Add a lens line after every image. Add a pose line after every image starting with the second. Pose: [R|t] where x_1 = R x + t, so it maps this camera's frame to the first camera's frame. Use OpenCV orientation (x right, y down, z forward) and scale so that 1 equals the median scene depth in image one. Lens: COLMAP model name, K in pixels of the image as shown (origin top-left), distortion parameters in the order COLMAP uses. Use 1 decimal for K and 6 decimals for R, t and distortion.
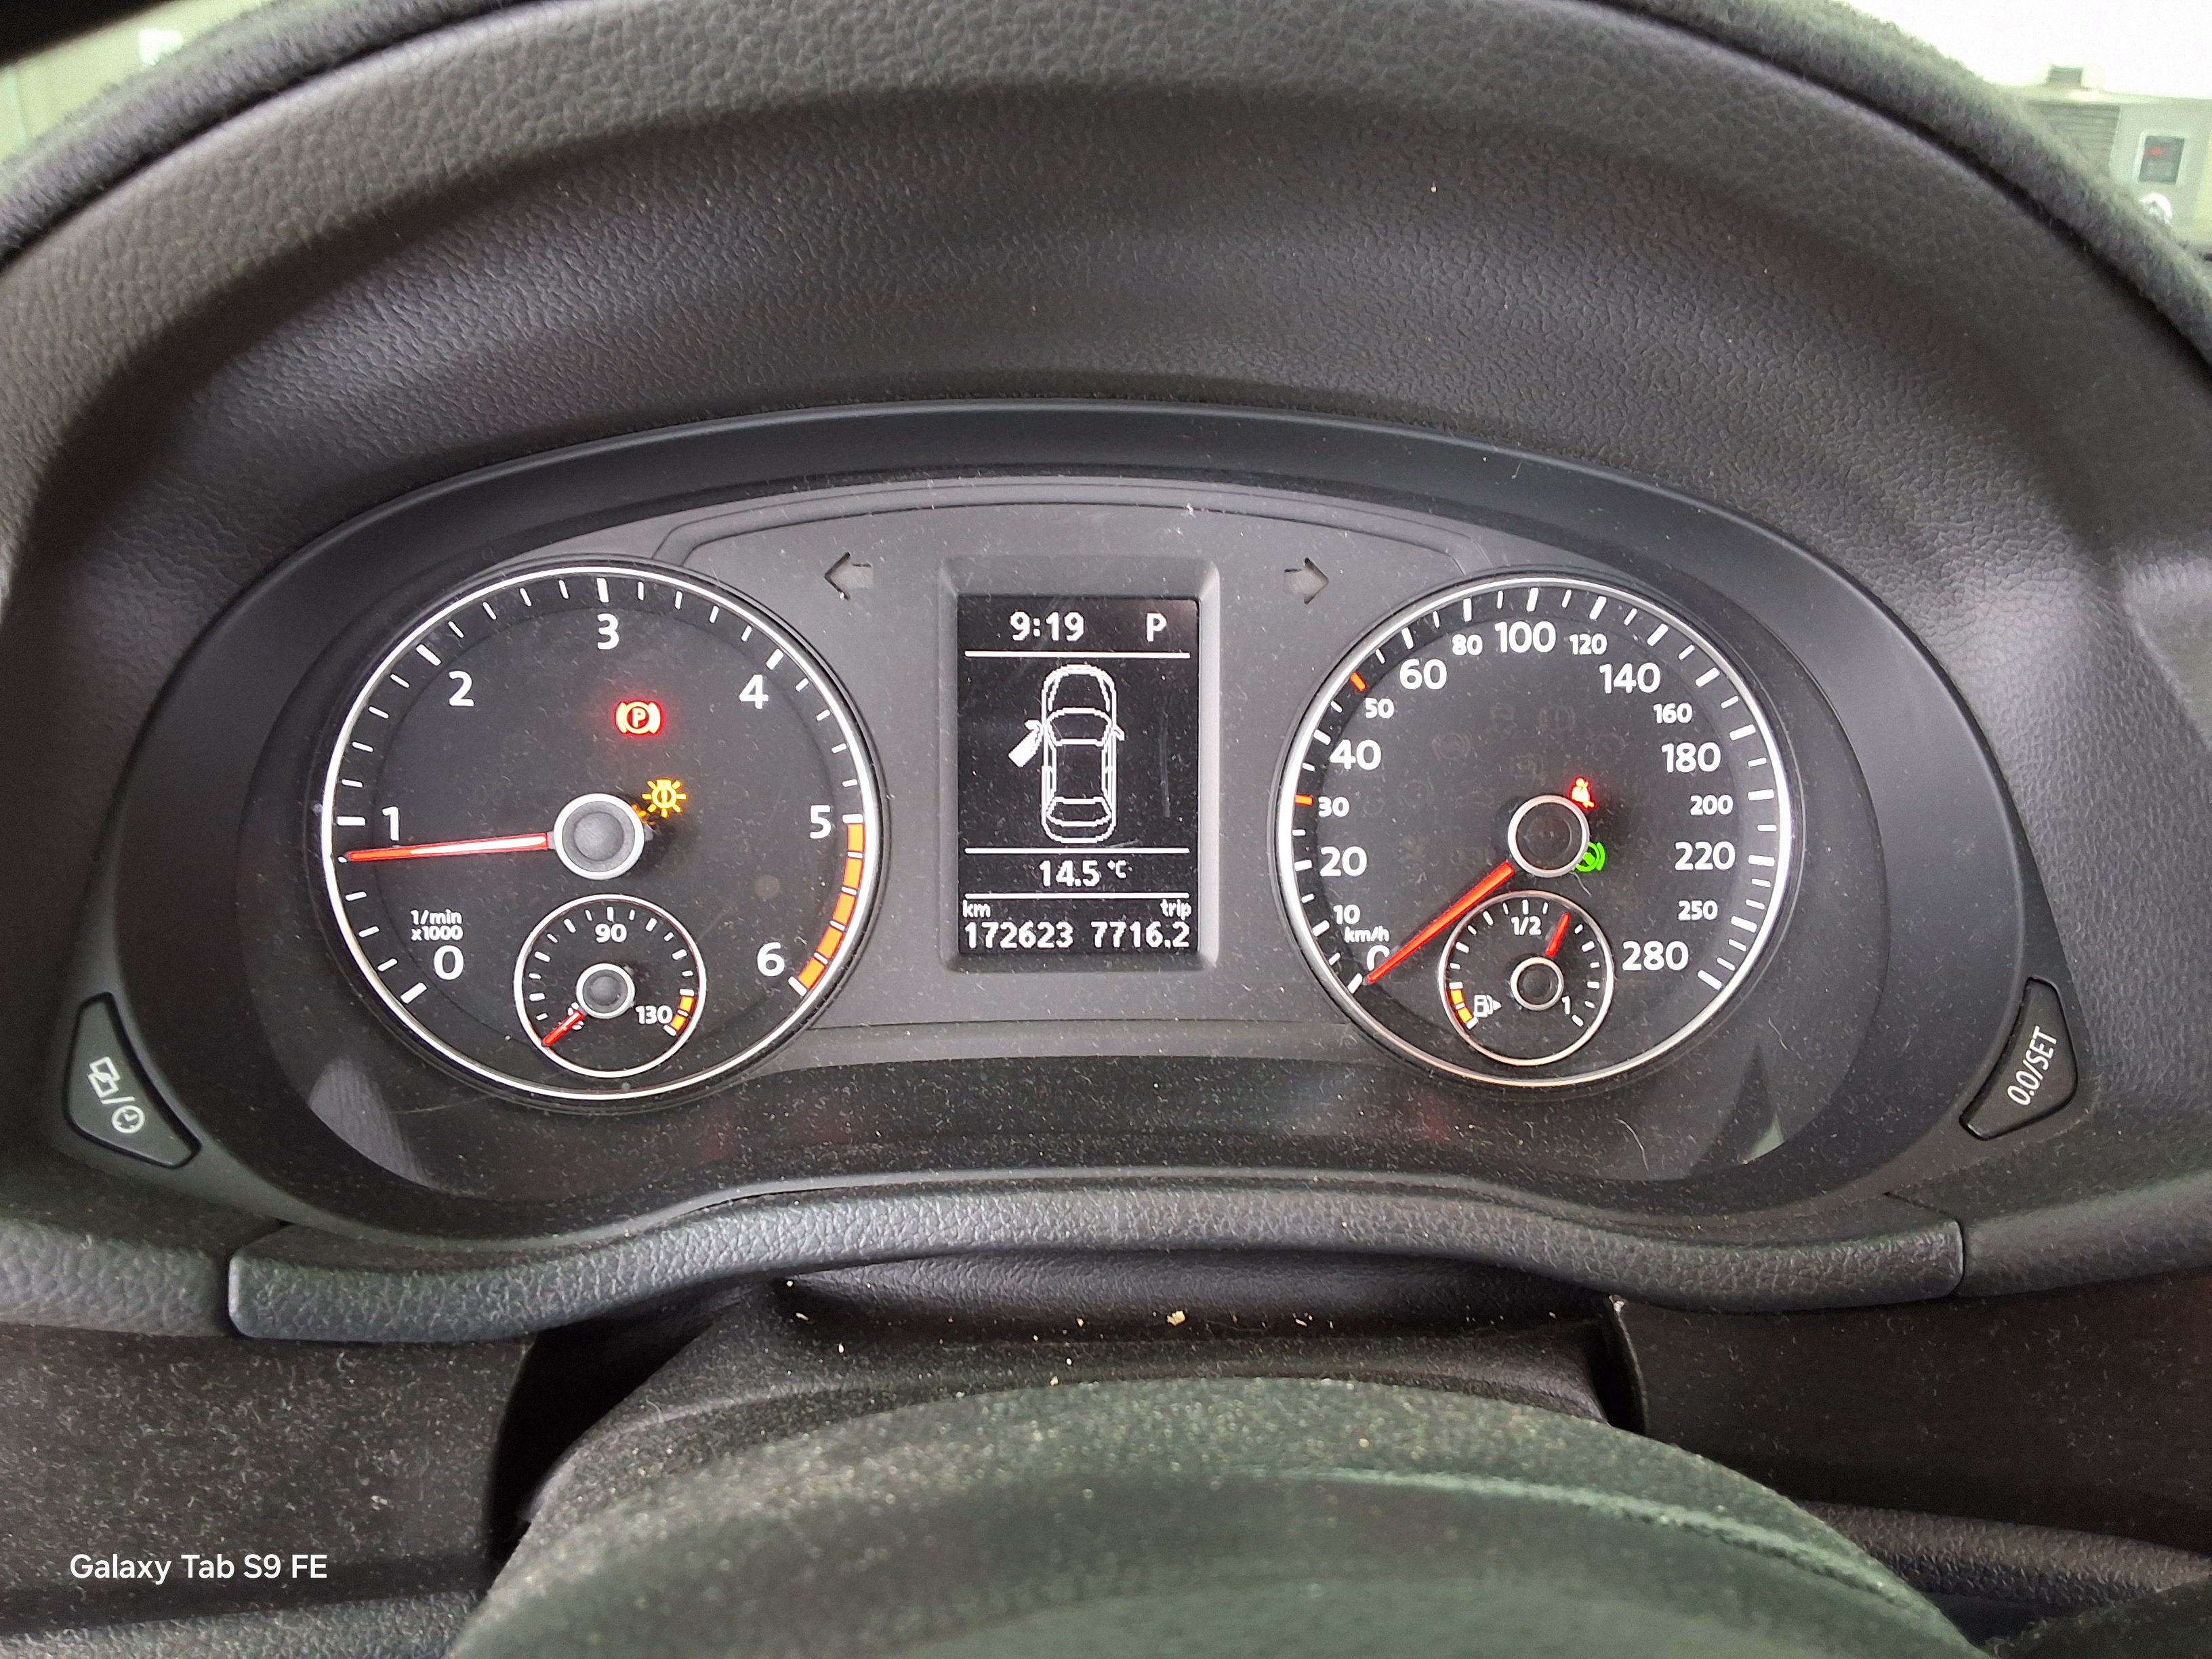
lens RADIAL K [[1764.6, 0, 1091.8], [0, 1764.6, 820.9], [0, 0, 1]] dist [0.056966, -0.050335]
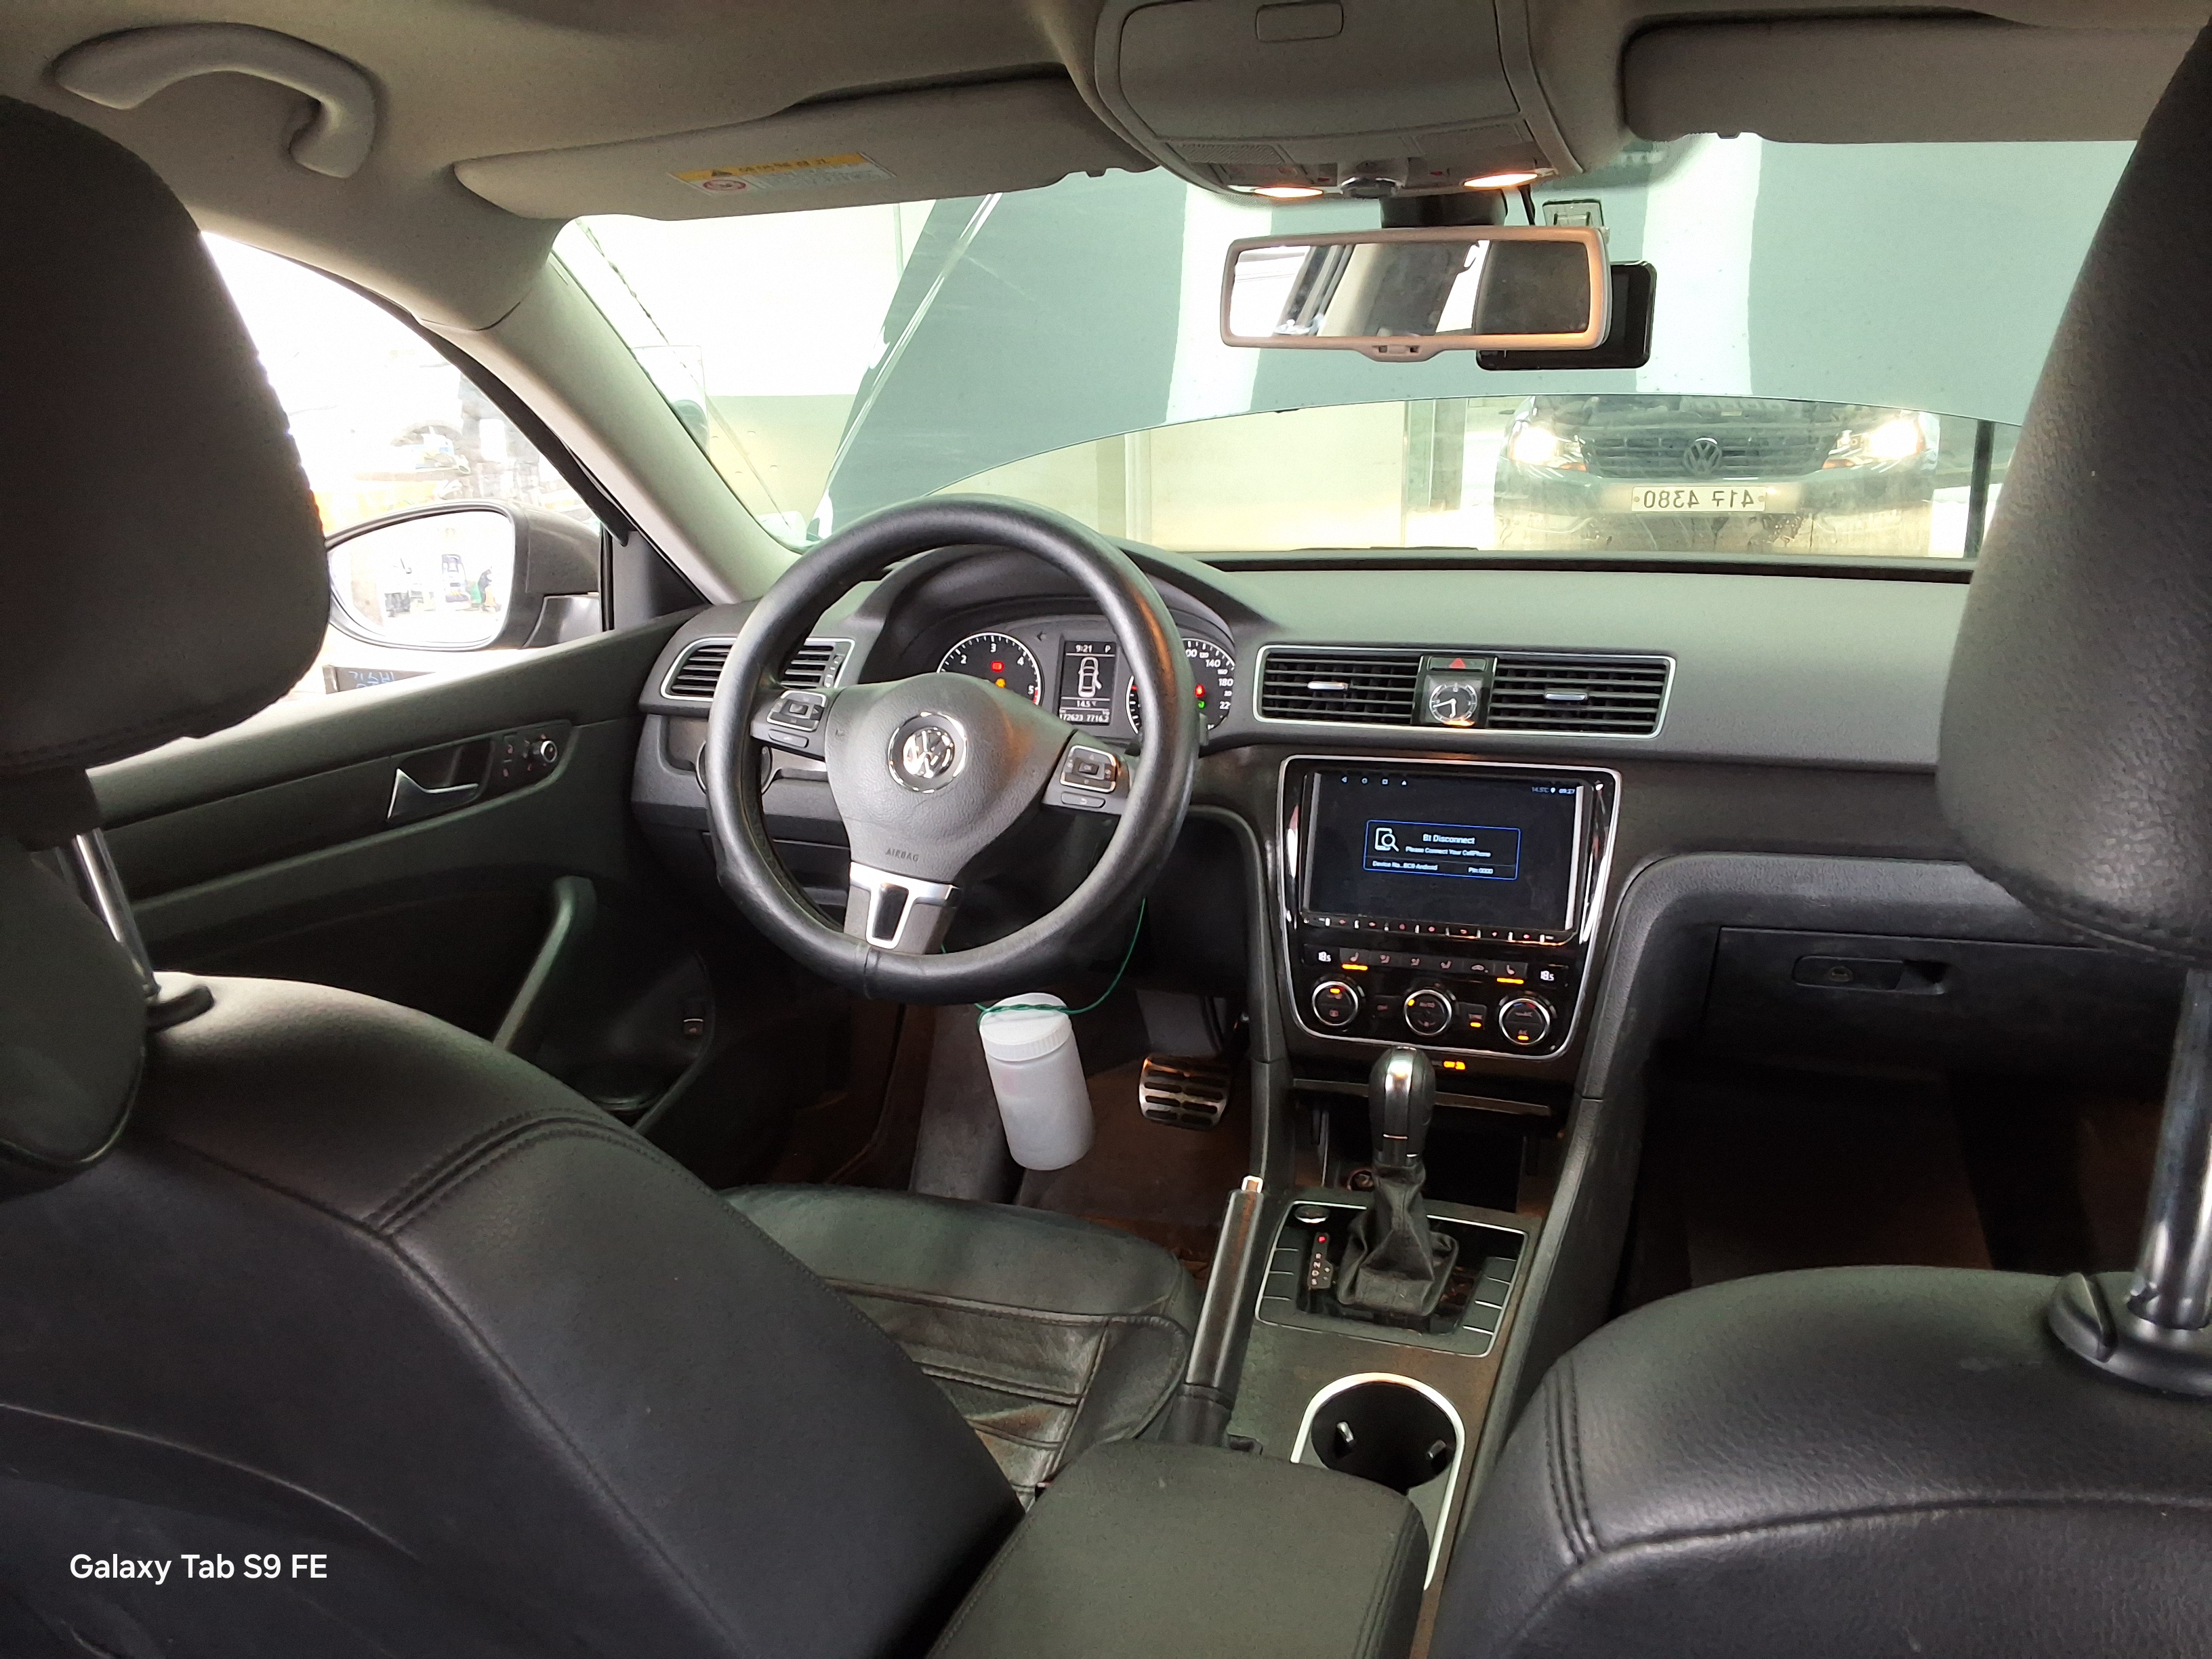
lens RADIAL K [[1764.6, 0, 1104.1], [0, 1764.6, 827.5], [0, 0, 1]] dist [0.056966, -0.050335]
pose [[0.917561, 0.046779, -0.394833, 1.772963], [-0.100116, 0.988240, -0.115578, 0.831677], [0.384783, 0.145579, 0.911454, -2.920473]]
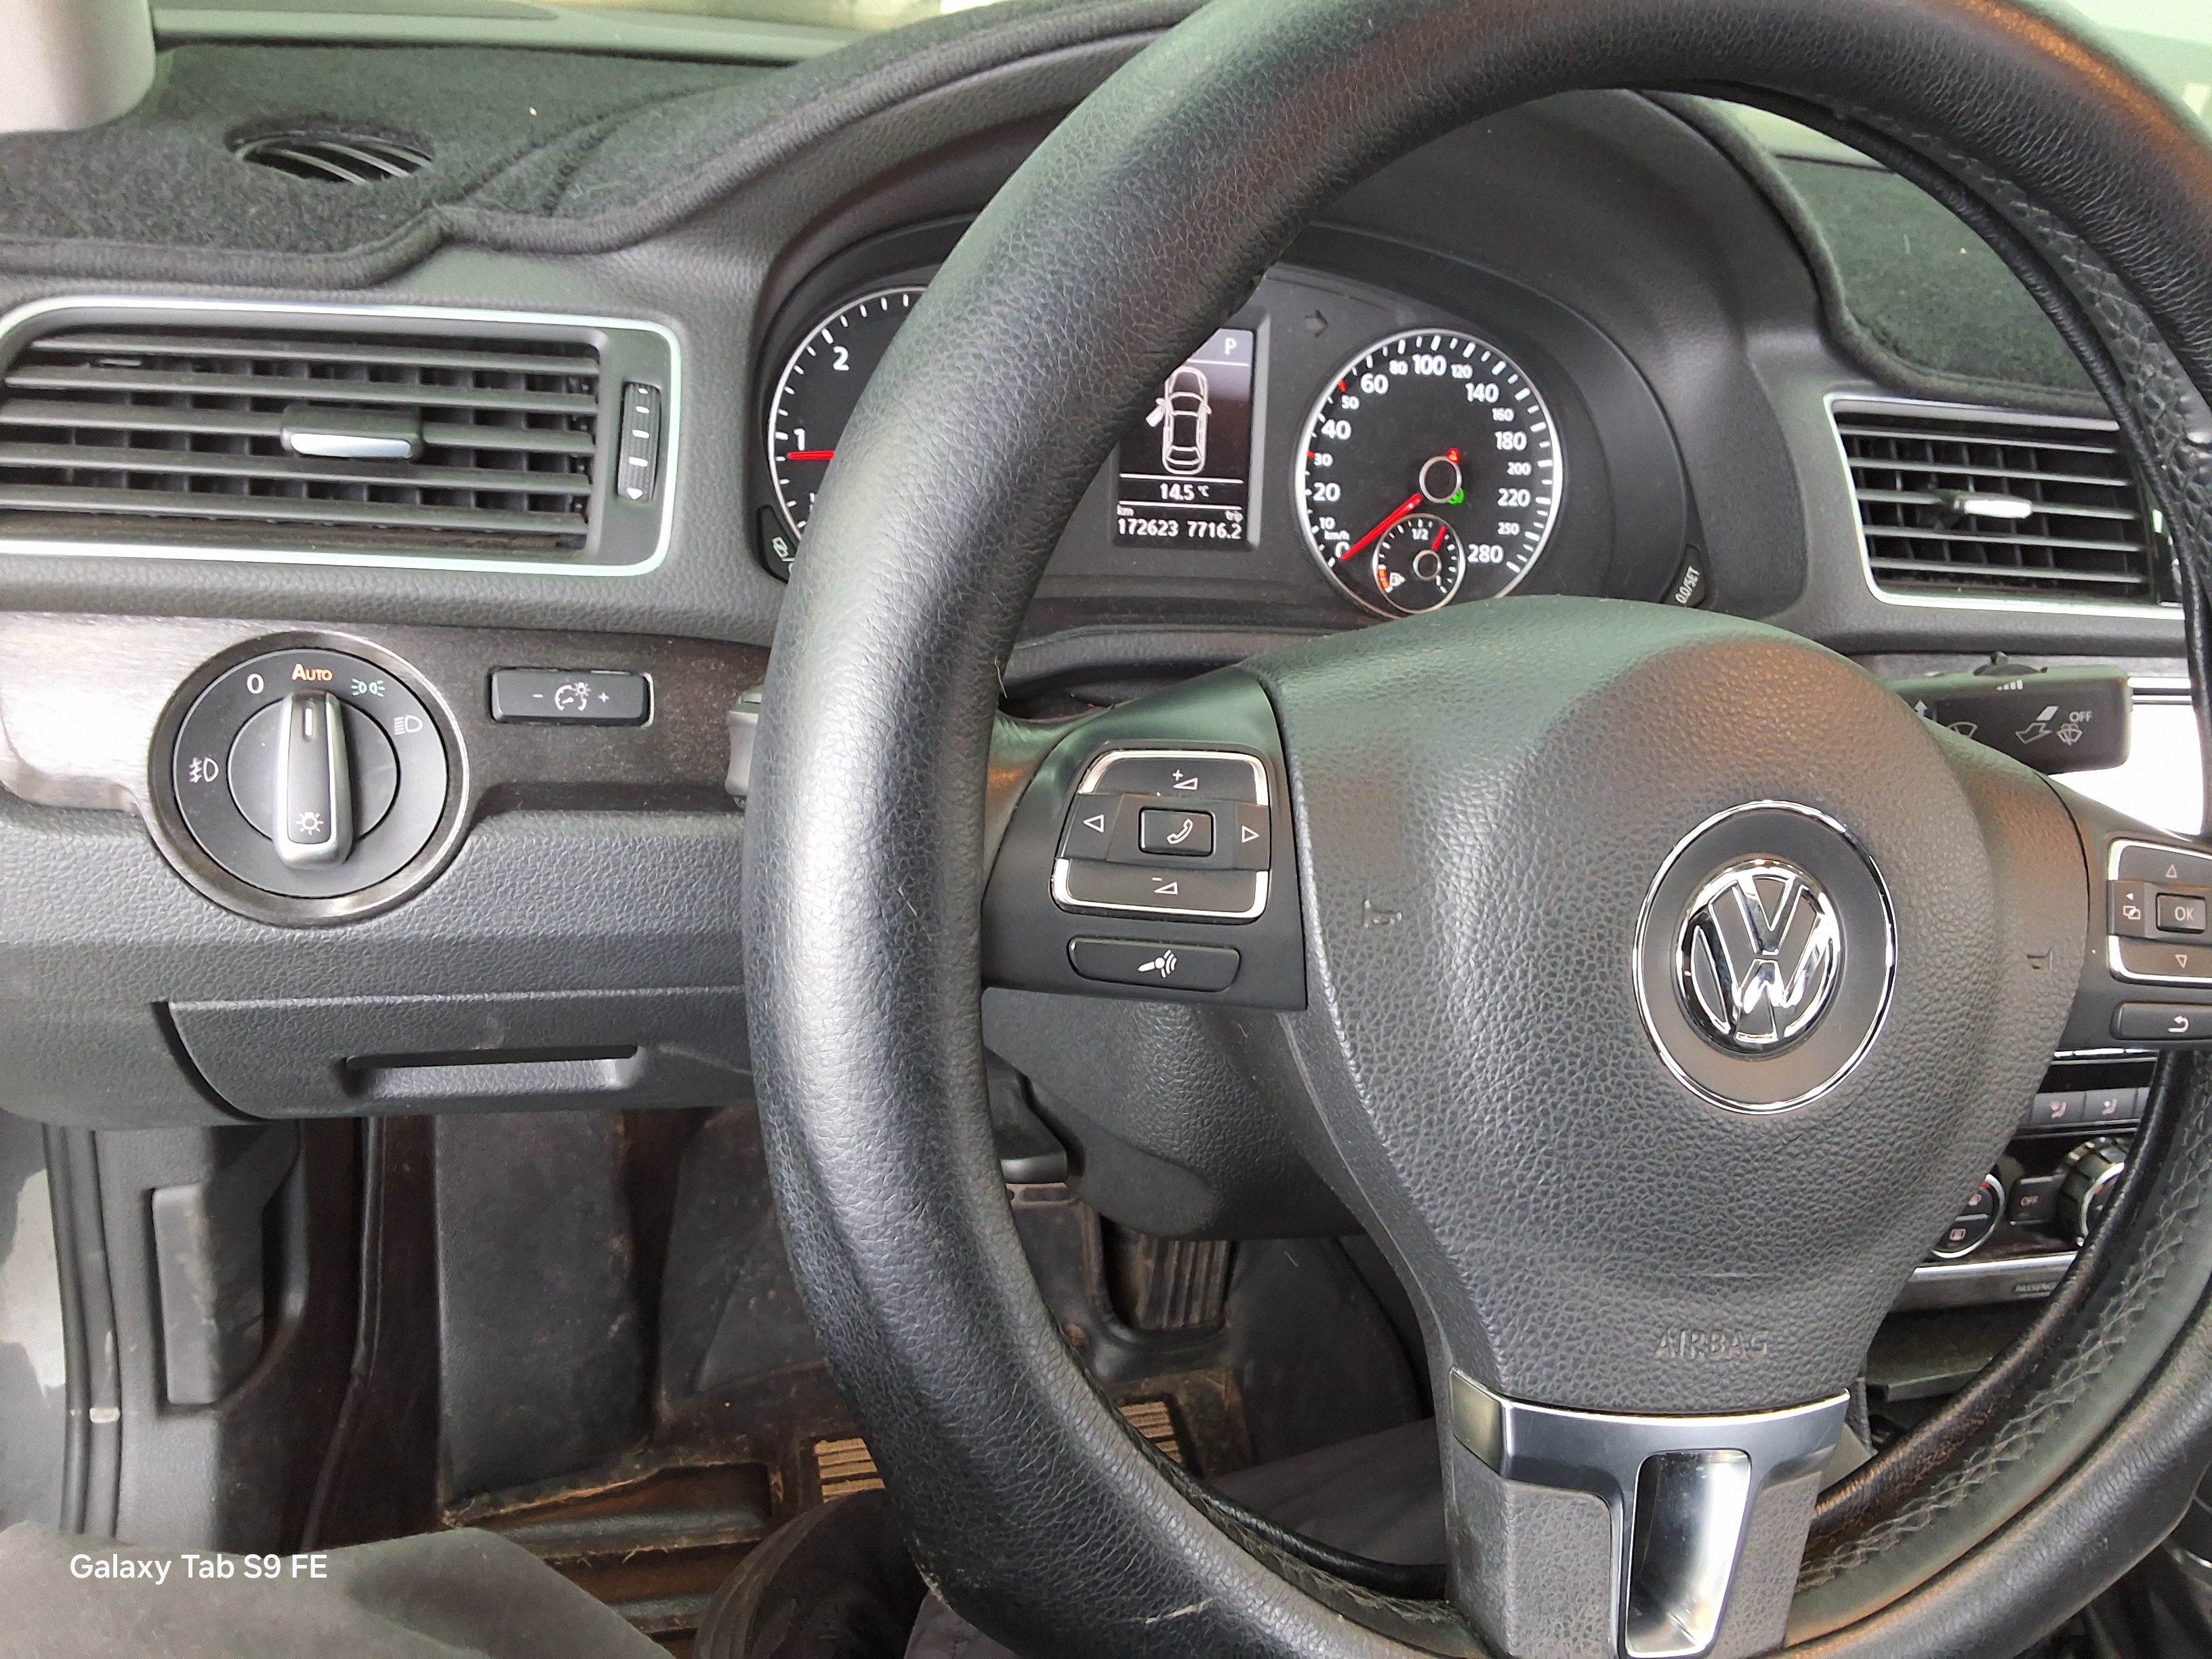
lens RADIAL K [[1764.6, 0, 1111.5], [0, 1764.6, 833.9], [0, 0, 1]] dist [0.056966, -0.050335]
pose [[0.972324, -0.005104, 0.233583, -0.475373], [-0.024143, 0.992214, 0.122179, 0.150101], [-0.232388, -0.124437, 0.964630, -0.678738]]
